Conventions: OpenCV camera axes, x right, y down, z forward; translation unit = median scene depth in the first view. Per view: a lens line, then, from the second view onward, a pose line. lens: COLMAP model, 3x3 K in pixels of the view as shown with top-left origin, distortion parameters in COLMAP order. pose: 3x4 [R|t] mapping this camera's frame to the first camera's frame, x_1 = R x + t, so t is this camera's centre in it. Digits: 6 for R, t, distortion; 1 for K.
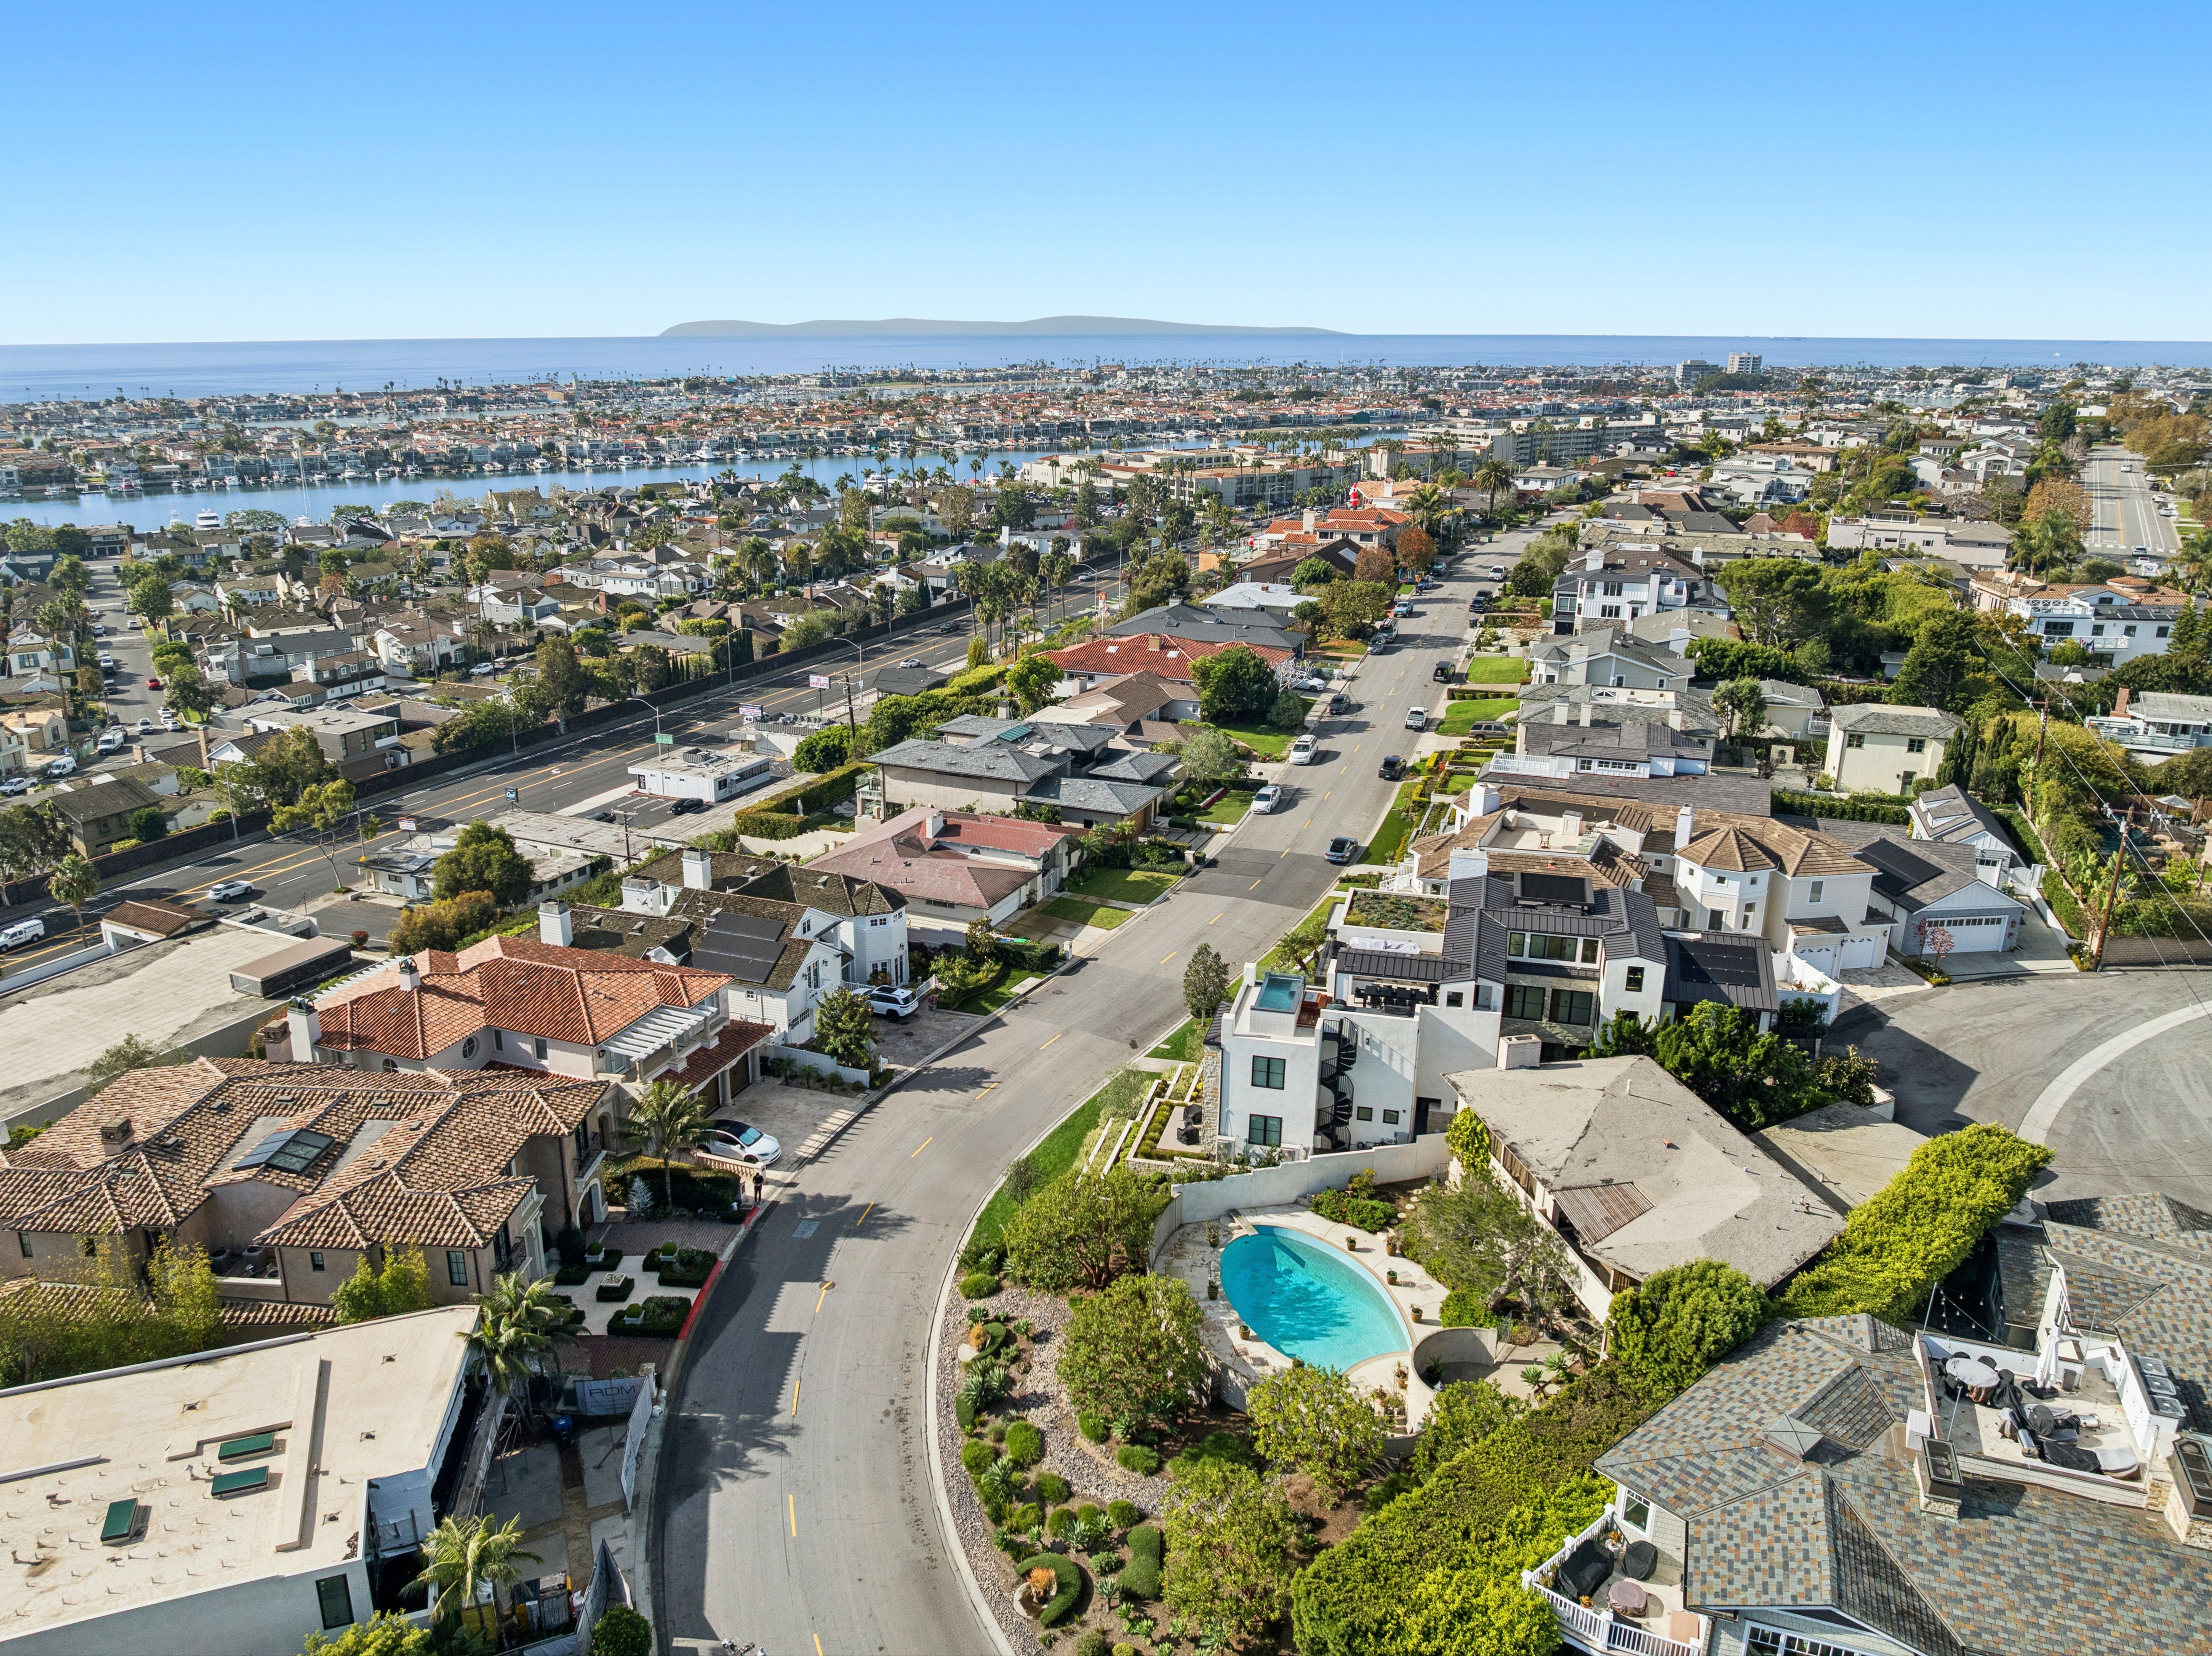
lens RADIAL K [[1661.8, 0, 1106.0], [0, 1661.8, 828.0], [0, 0, 1]] dist [-0.030661, -0.011702]
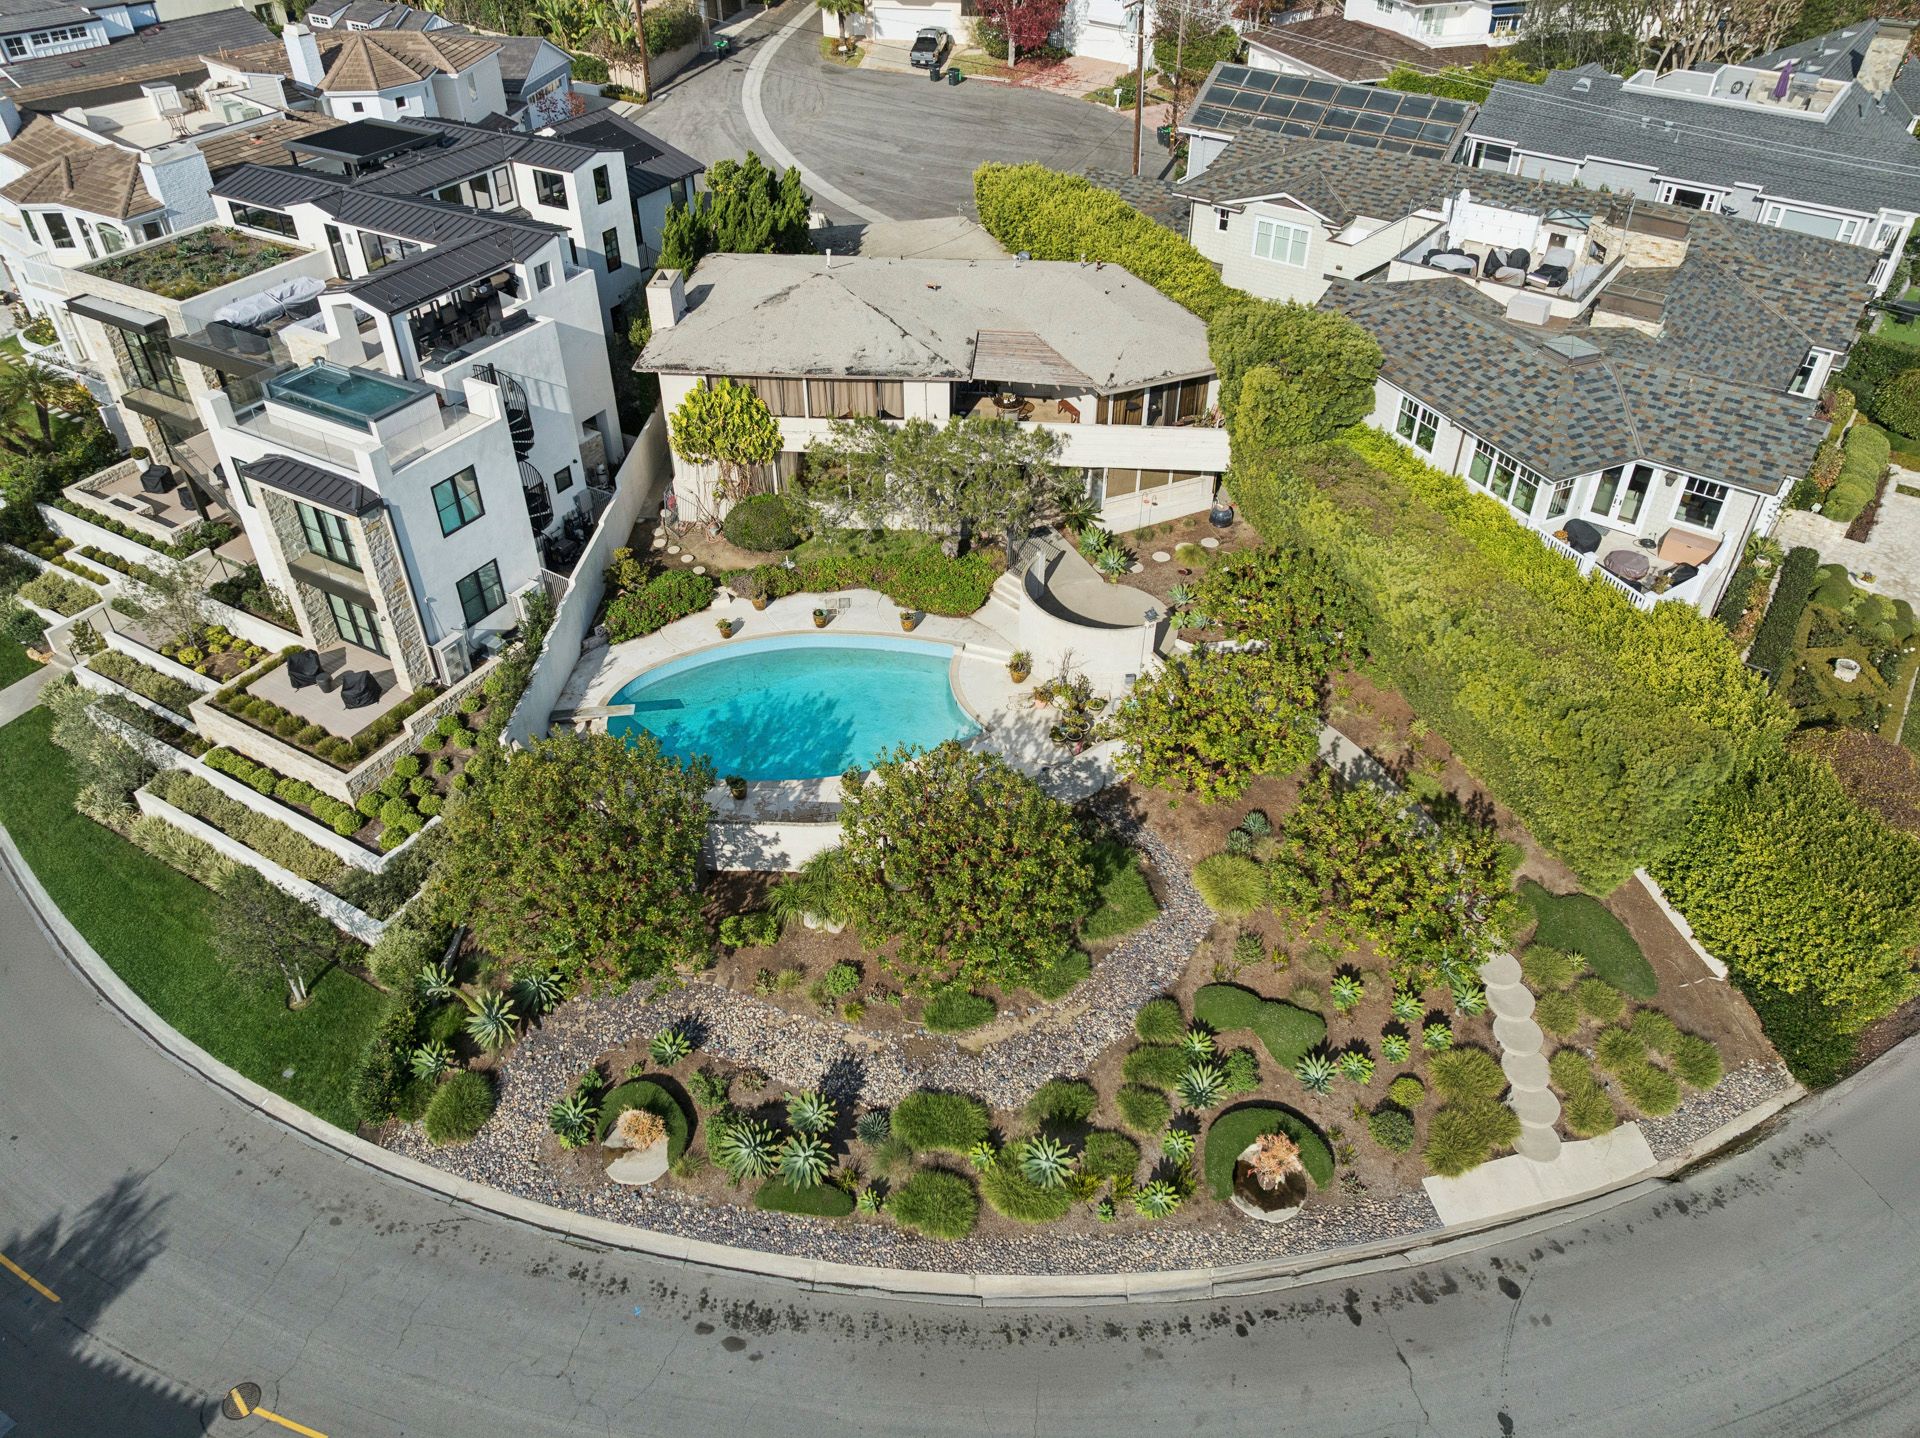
lens RADIAL K [[1349.3, 0, 960.0], [0, 1349.3, 719.0], [0, 0, 1]] dist [-0.024408, -0.009310]
pose [[0.258659, -0.602041, 0.755408, -0.097397], [0.286460, 0.794651, 0.535230, 0.001127], [-0.922516, 0.077952, 0.378004, 0.240169]]
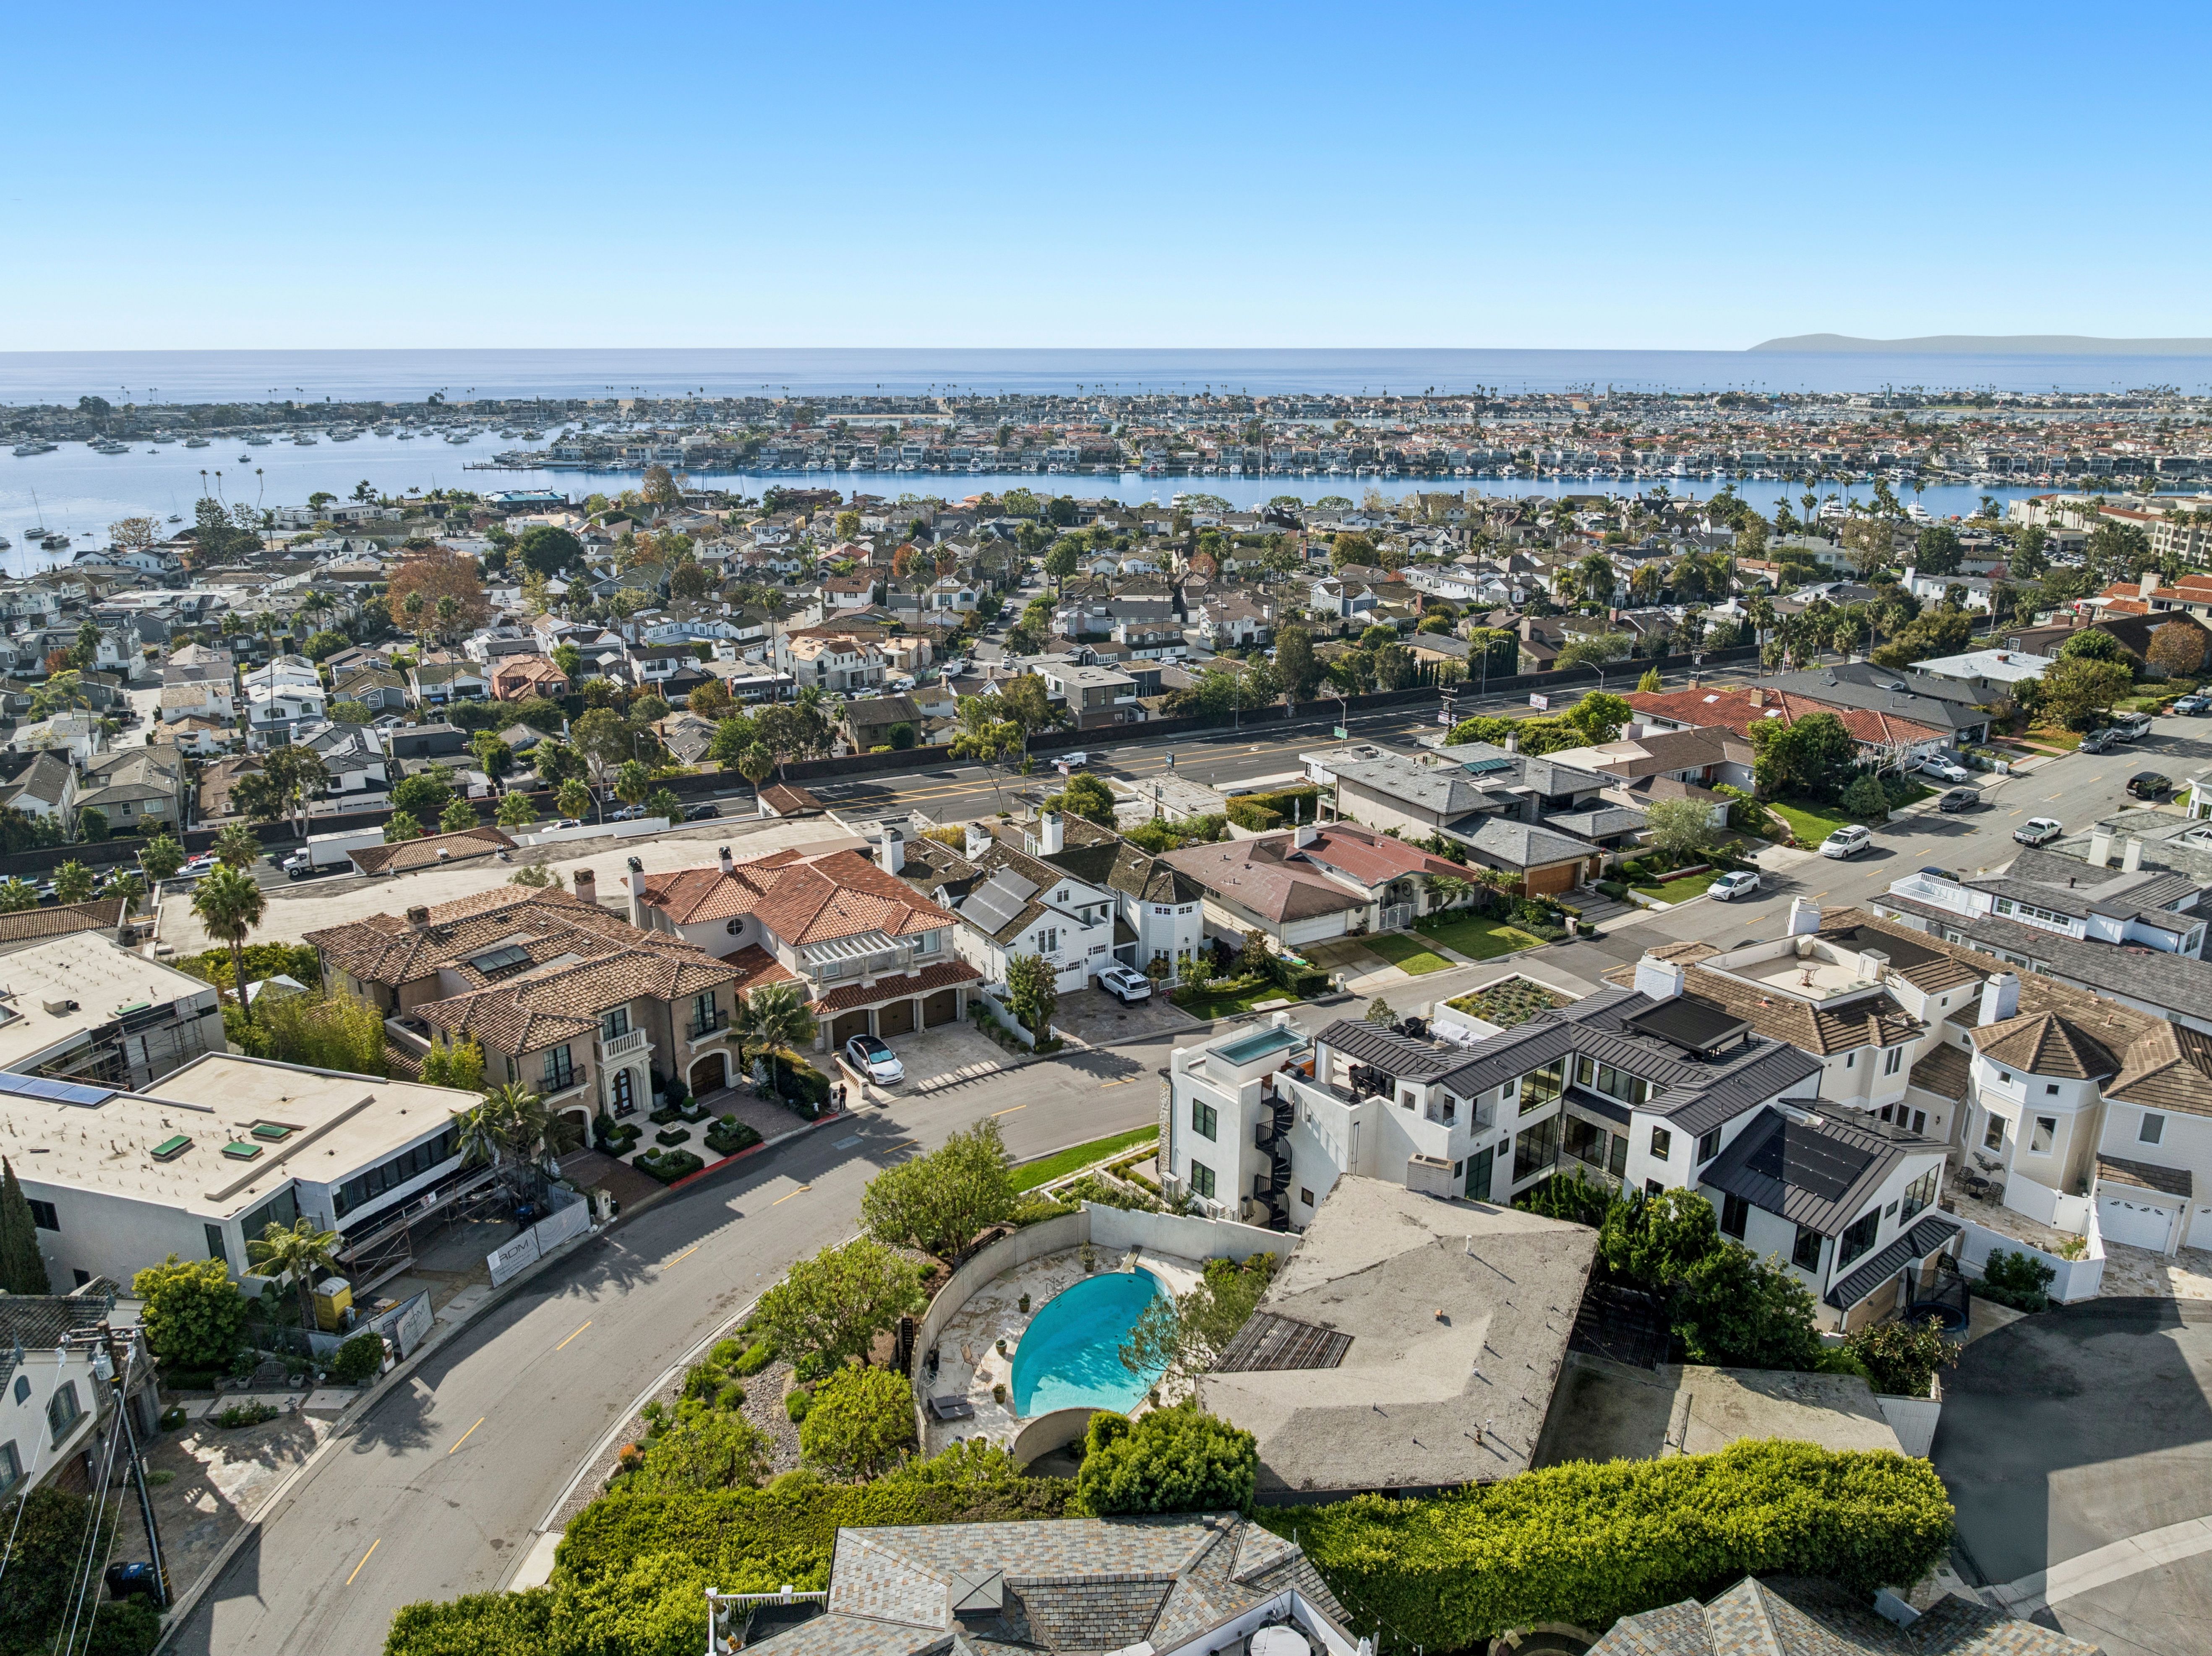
lens RADIAL K [[1661.8, 0, 1106.0], [0, 1661.8, 828.0], [0, 0, 1]] dist [-0.030661, -0.011702]
pose [[0.787362, 0.175600, -0.590953, 0.213434], [-0.179717, 0.982319, 0.052446, -0.020462], [0.589714, 0.064910, 0.804999, 0.070274]]
